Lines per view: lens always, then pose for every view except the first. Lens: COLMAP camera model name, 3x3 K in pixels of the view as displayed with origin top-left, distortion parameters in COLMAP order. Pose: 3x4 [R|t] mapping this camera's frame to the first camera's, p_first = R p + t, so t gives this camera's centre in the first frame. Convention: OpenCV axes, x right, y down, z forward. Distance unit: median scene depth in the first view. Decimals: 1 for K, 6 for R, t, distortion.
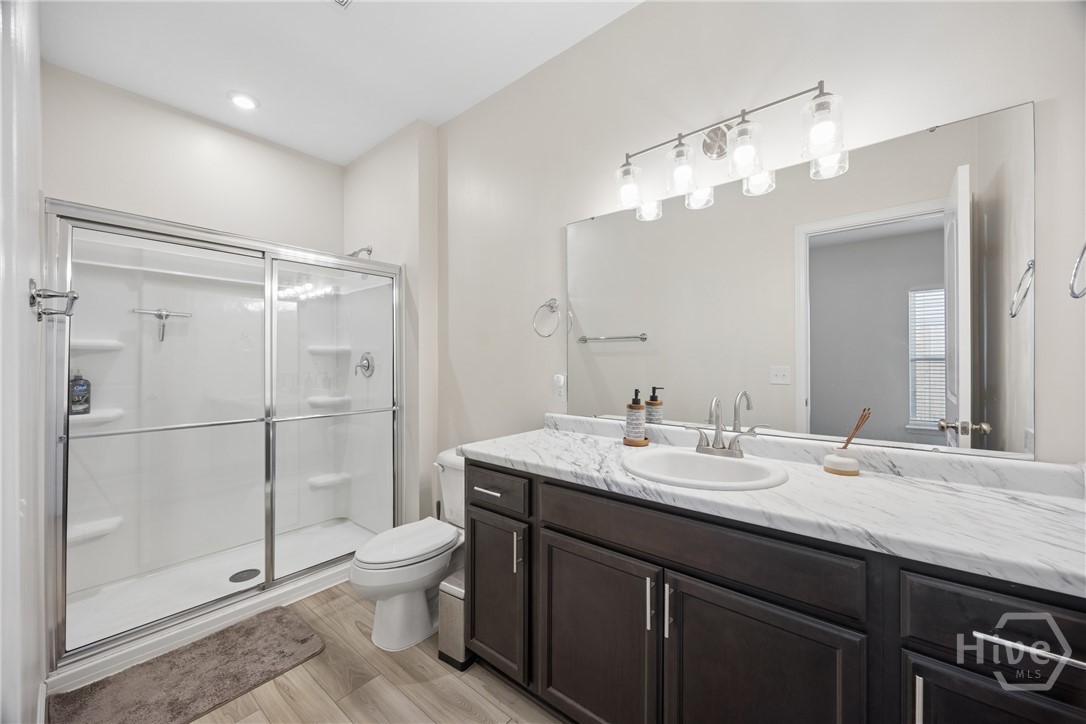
lens RADIAL K [[417.8, 0, 546.9], [0, 417.8, 358.3], [0, 0, 1]] dist [0.000470, 0.000092]
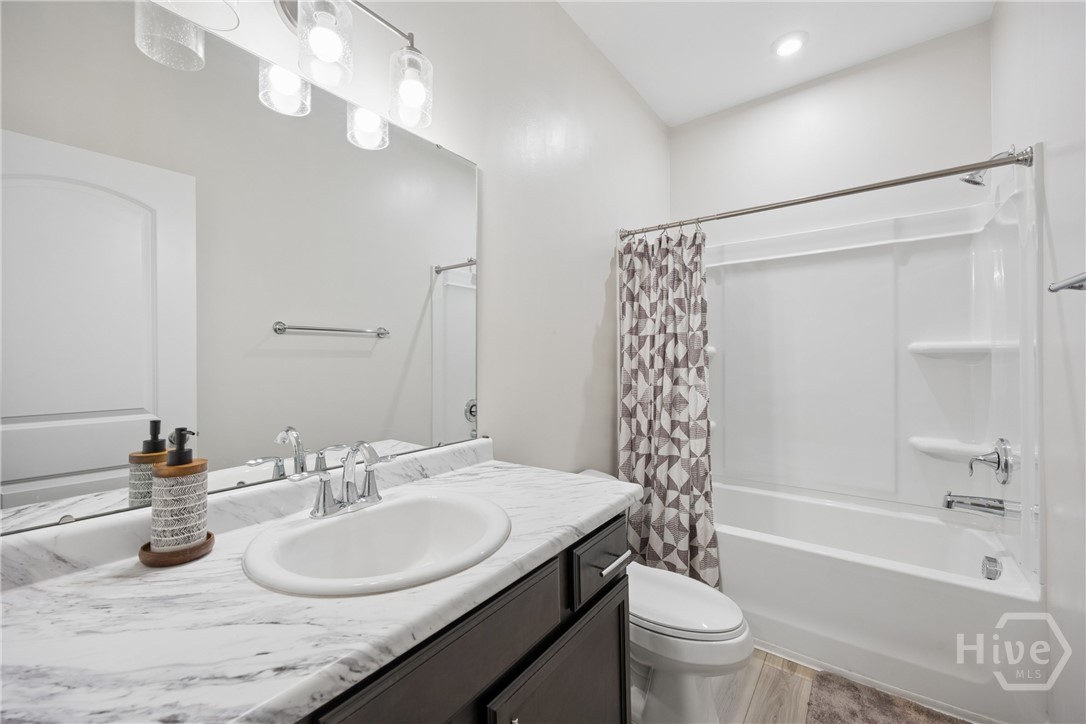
lens RADIAL K [[429.9, 0, 537.7], [0, 429.9, 352.3], [0, 0, 1]] dist [-0.001067, 0.000024]
pose [[-0.049210, 0.024041, 0.998499, -0.230698], [0.004566, 0.999705, -0.023845, 0.005702], [-0.998778, 0.003386, -0.049306, 0.860136]]
